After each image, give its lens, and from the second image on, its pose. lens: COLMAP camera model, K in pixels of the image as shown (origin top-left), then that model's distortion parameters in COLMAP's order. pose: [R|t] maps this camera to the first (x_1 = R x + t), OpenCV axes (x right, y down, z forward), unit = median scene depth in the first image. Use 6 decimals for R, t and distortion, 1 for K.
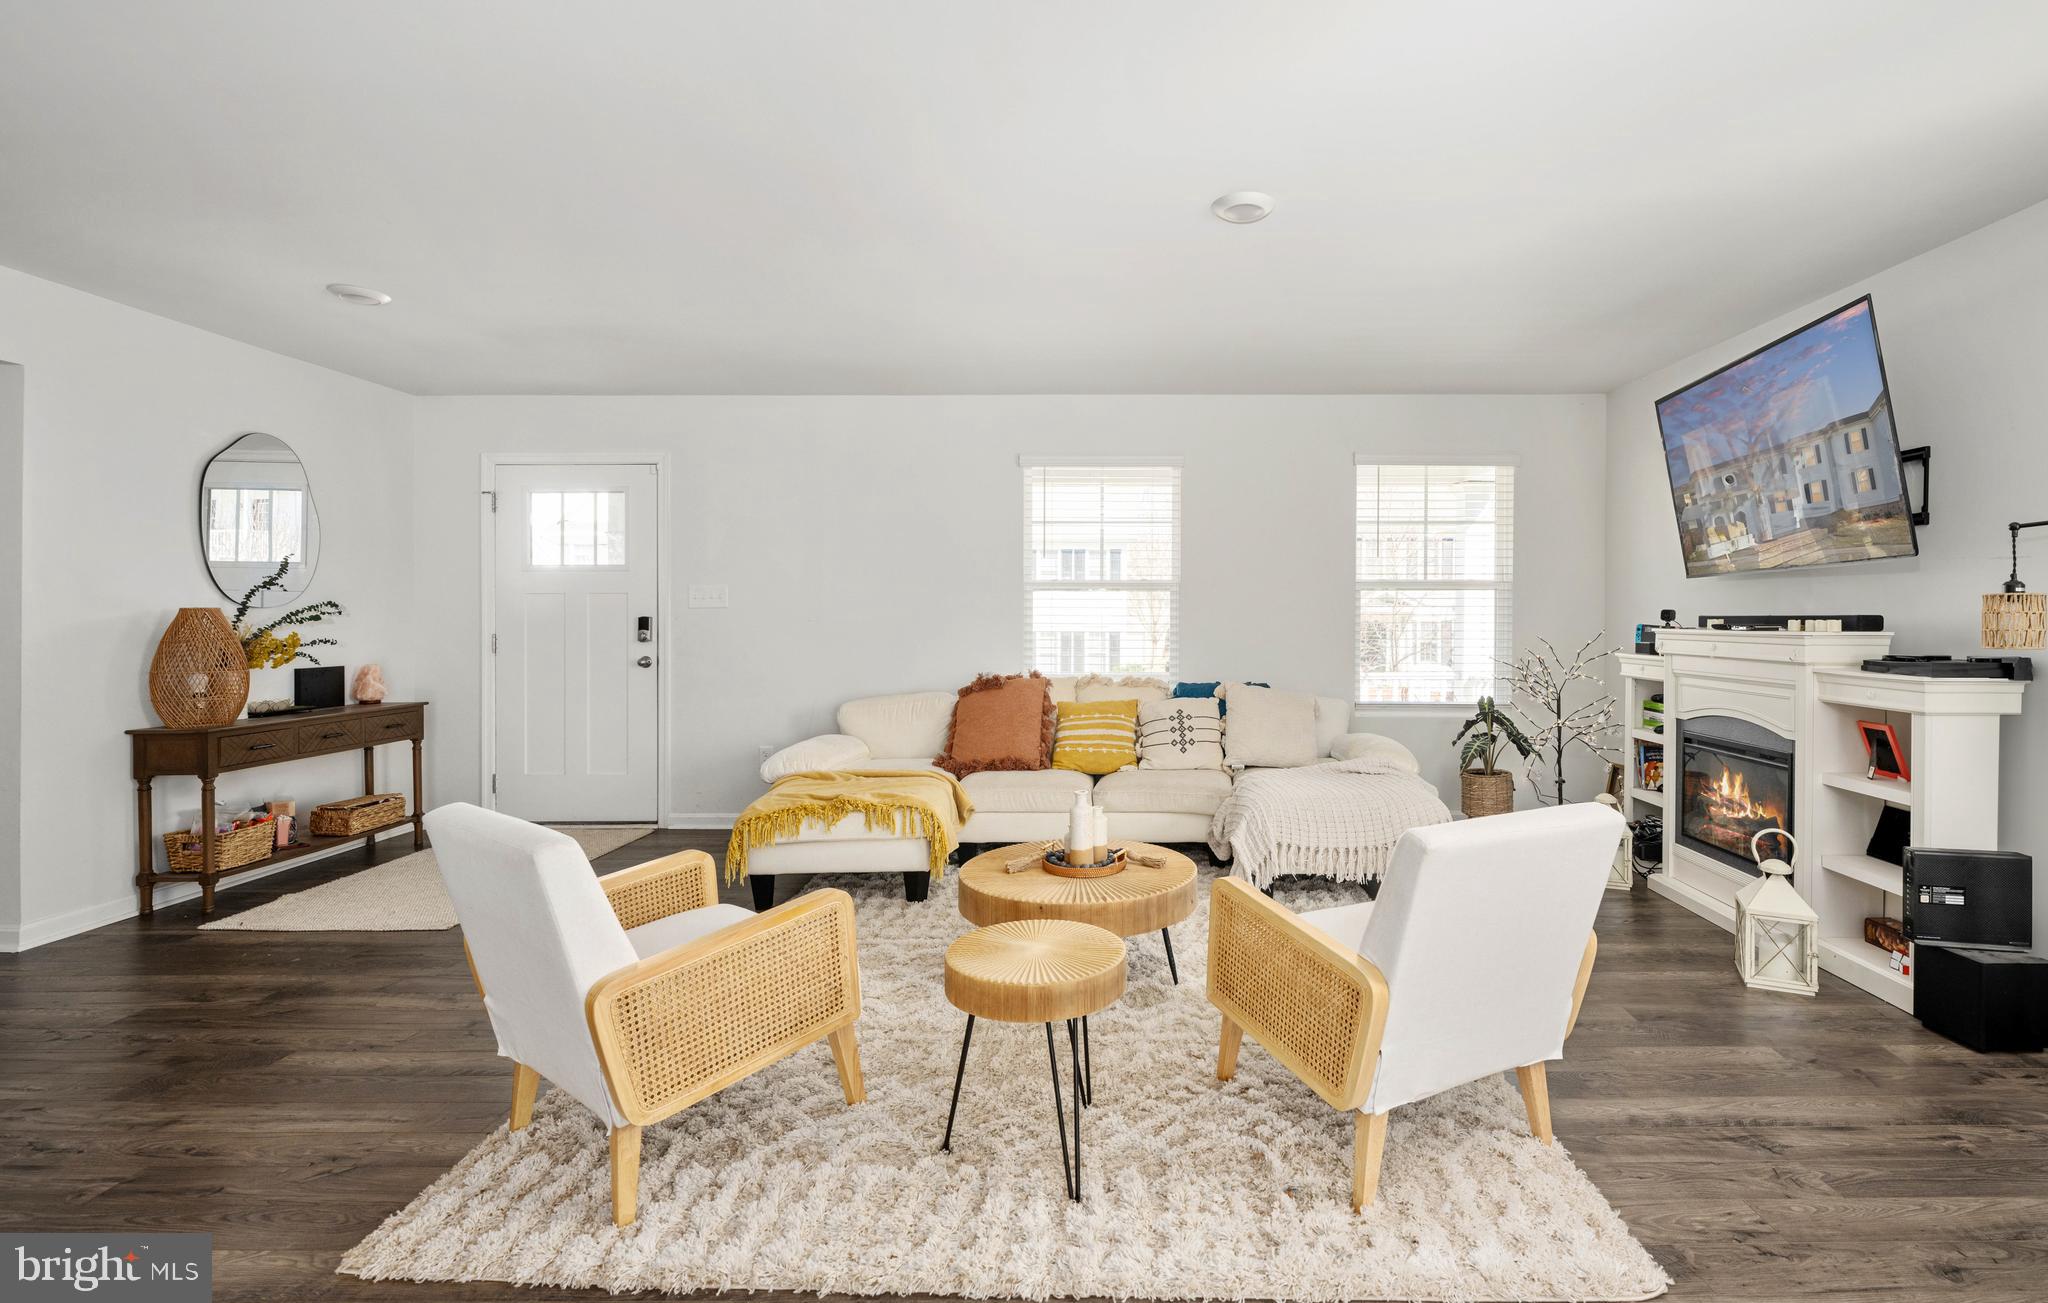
lens RADIAL K [[927.0, 0, 1108.1], [0, 927.0, 620.5], [0, 0, 1]] dist [-0.003170, -0.000149]
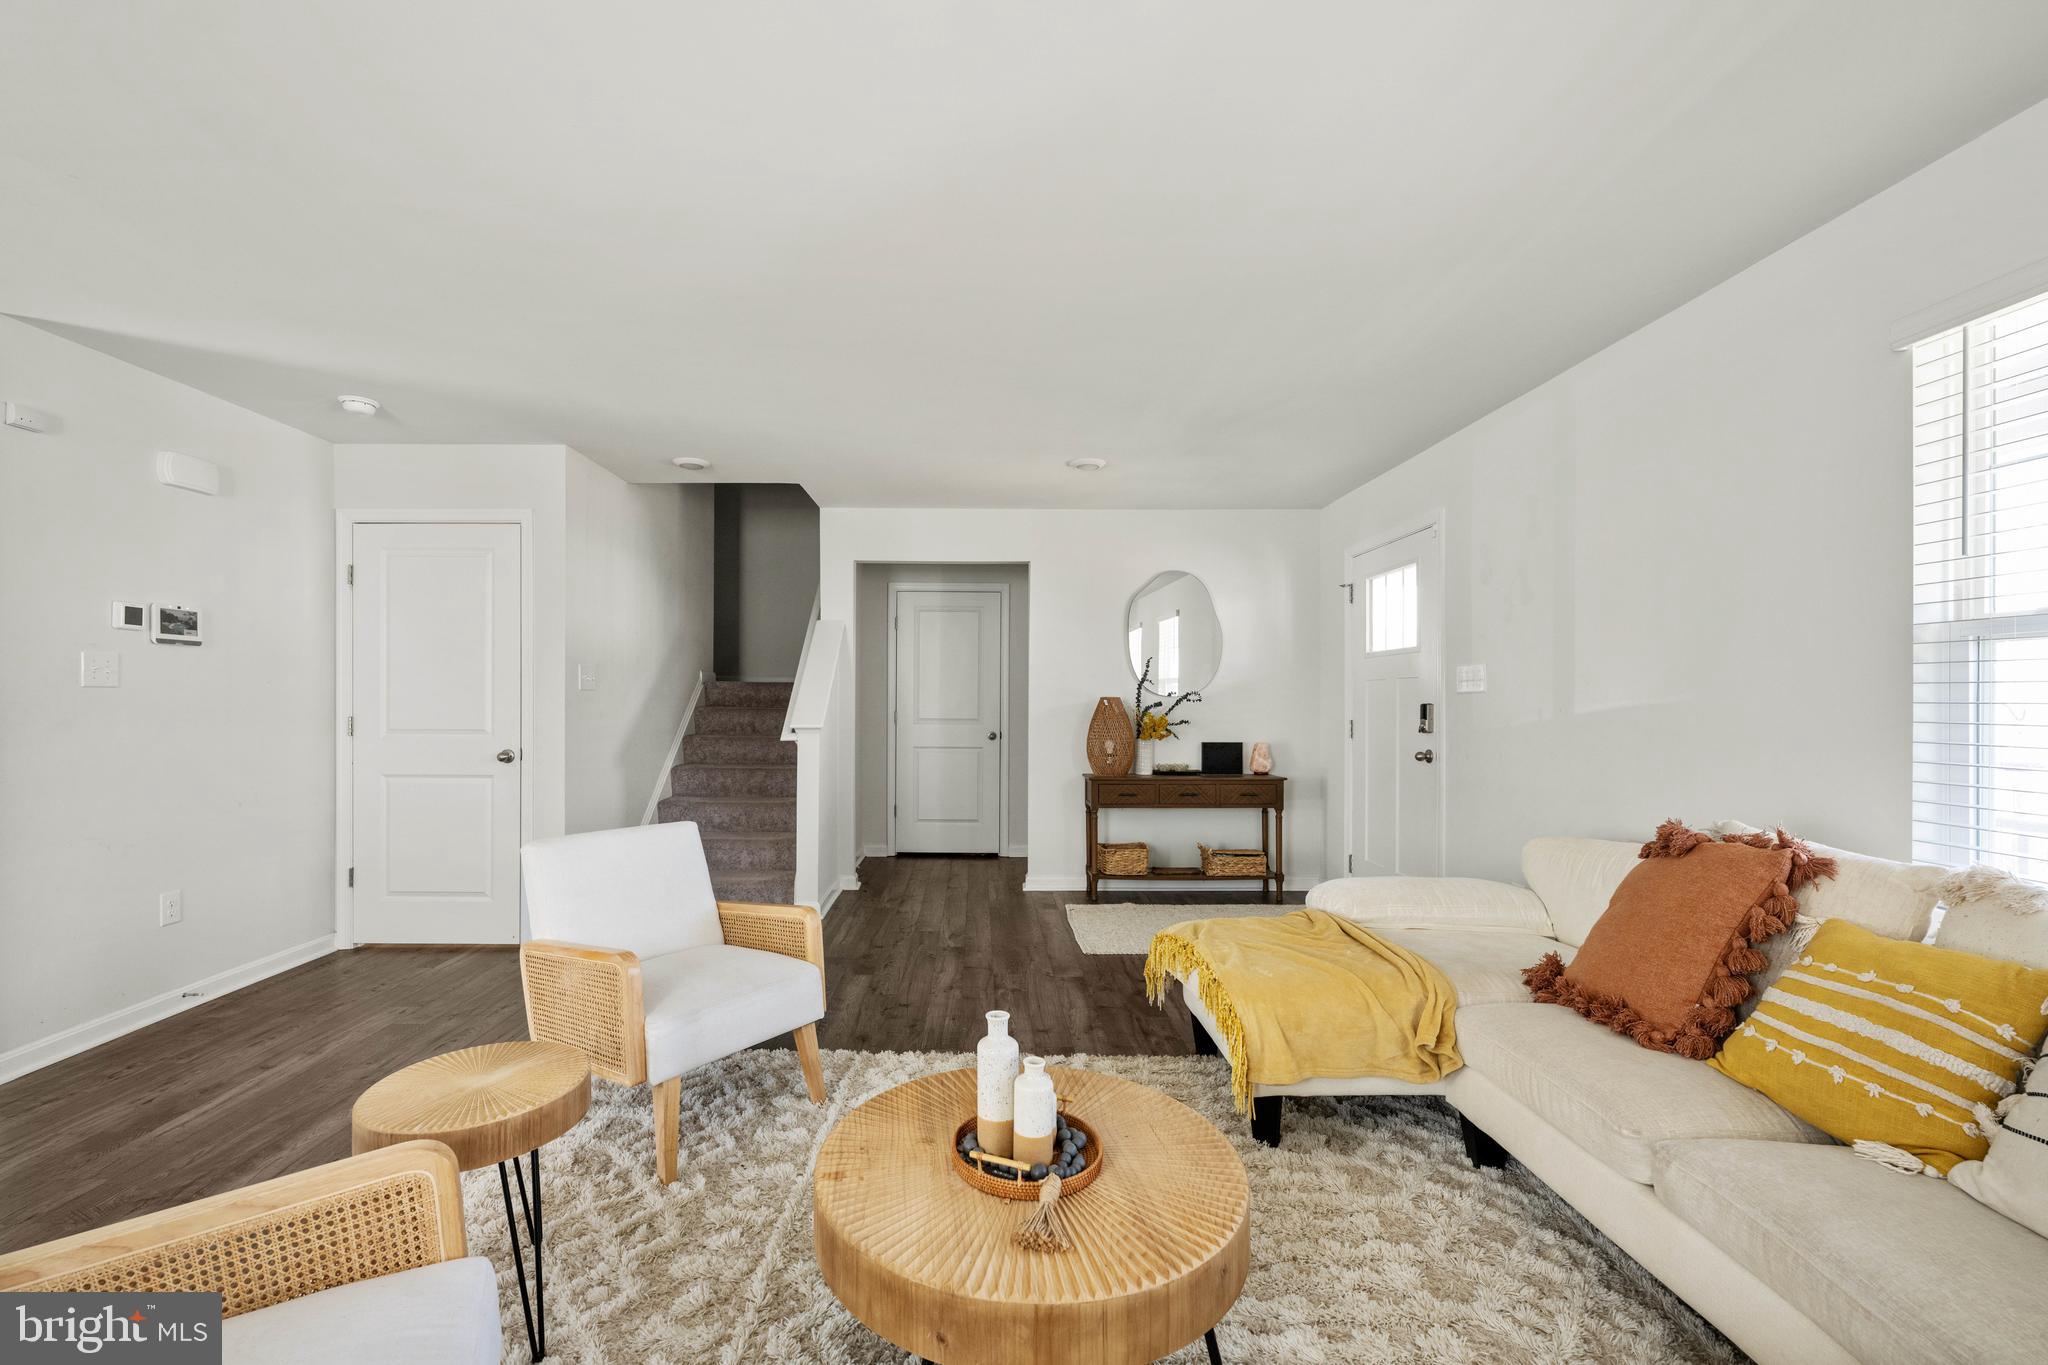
lens RADIAL K [[825.5, 0, 990.9], [0, 825.5, 696.9], [0, 0, 1]] dist [-0.001201, 0.000220]
pose [[0.019653, -0.006710, -0.999784, 0.412155], [-0.004733, 0.999966, -0.006805, -0.004752], [0.999796, 0.004865, 0.019621, 0.888196]]
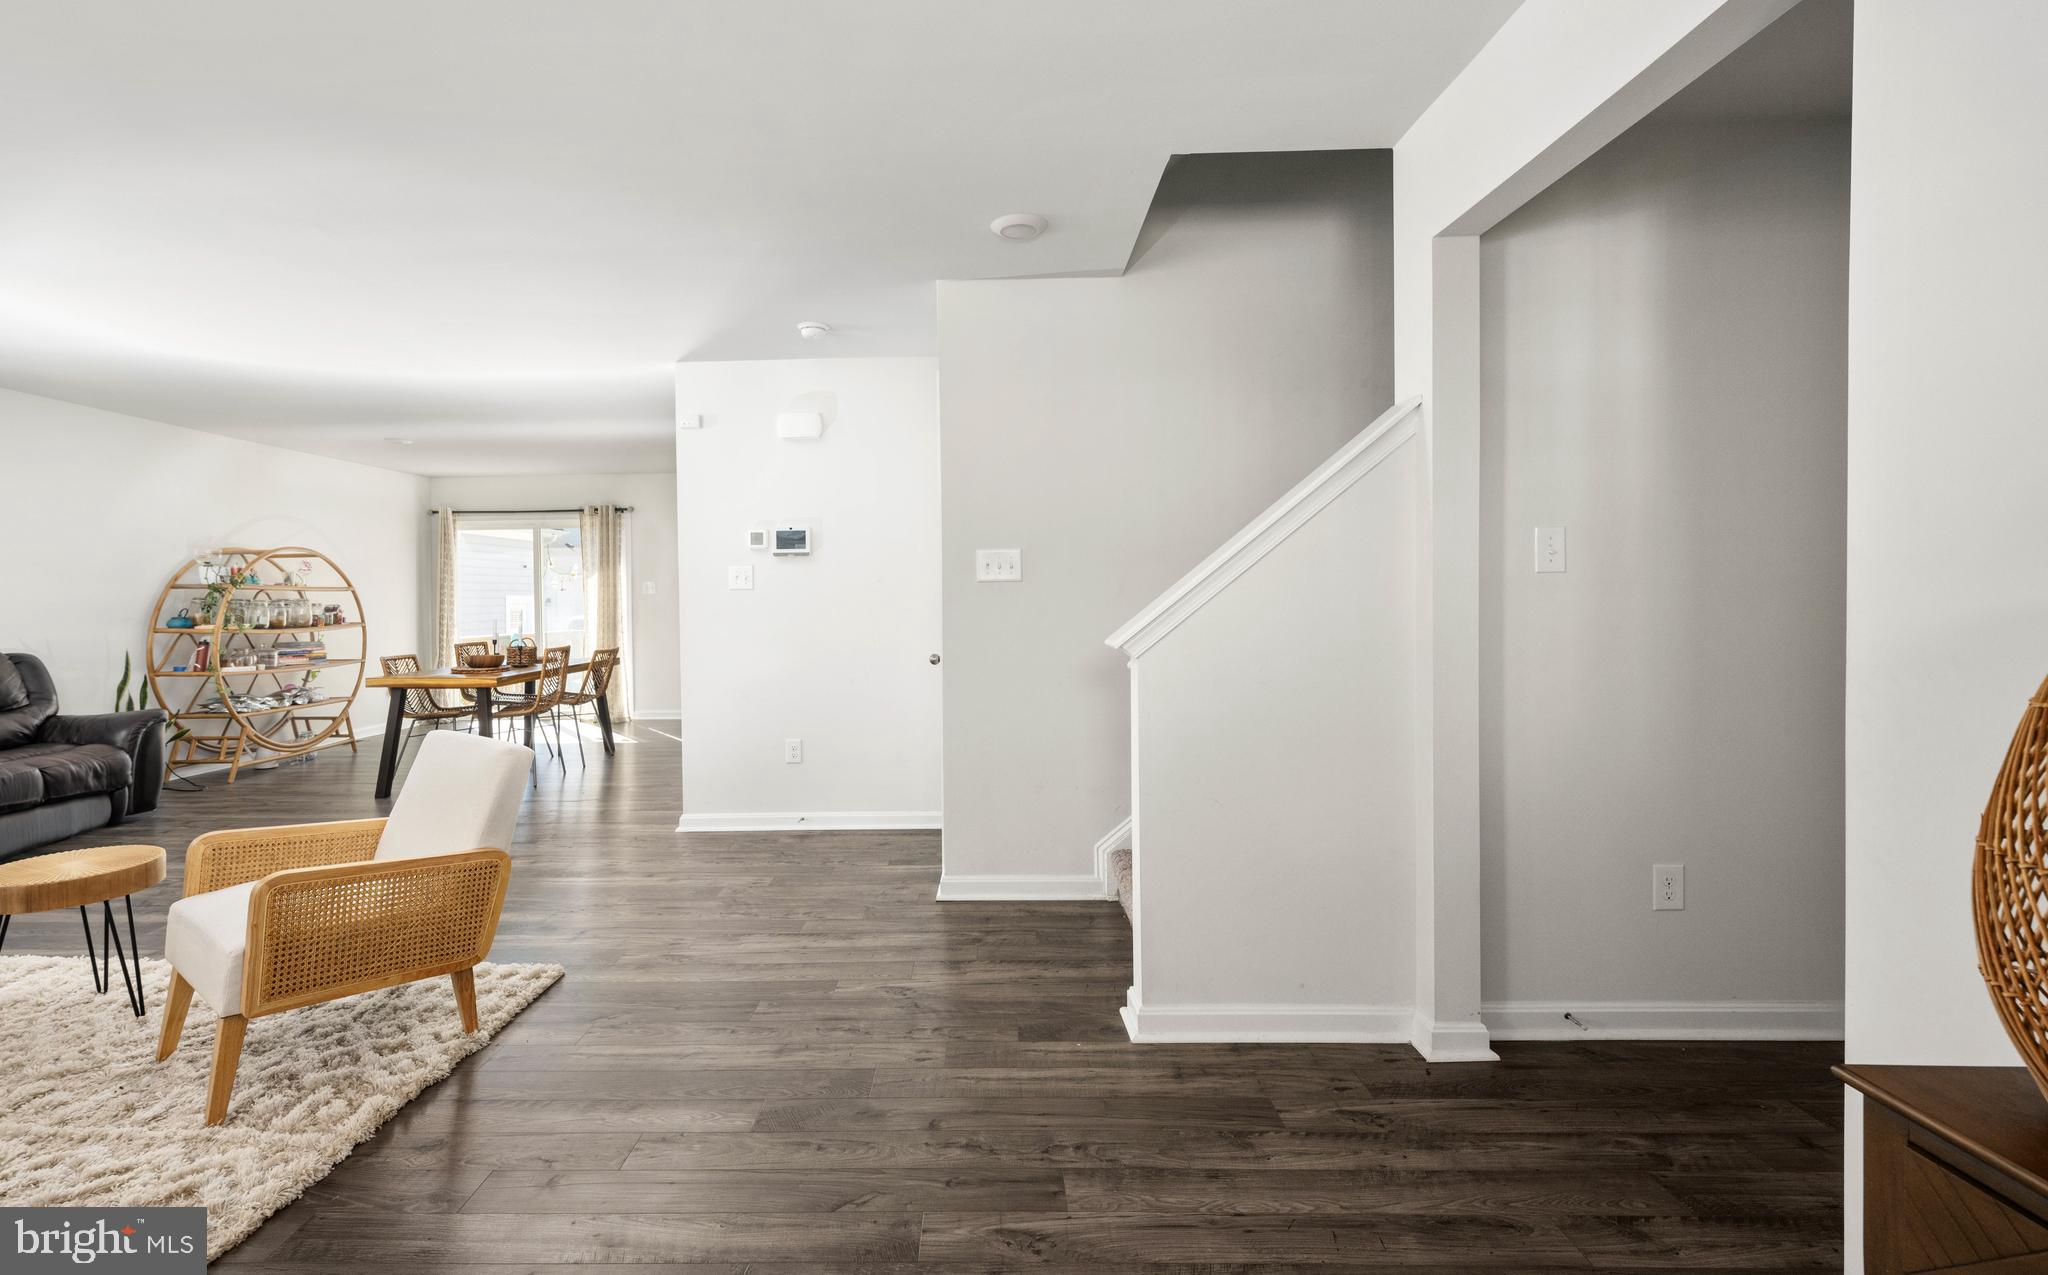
lens RADIAL K [[913.7, 0, 1014.7], [0, 913.7, 625.3], [0, 0, 1]] dist [-0.031145, 0.000310]
pose [[-0.999956, 0.006324, 0.006947, -0.840817], [0.006597, 0.999178, 0.040002, -0.014712], [-0.006688, 0.040046, -0.999175, 1.349645]]
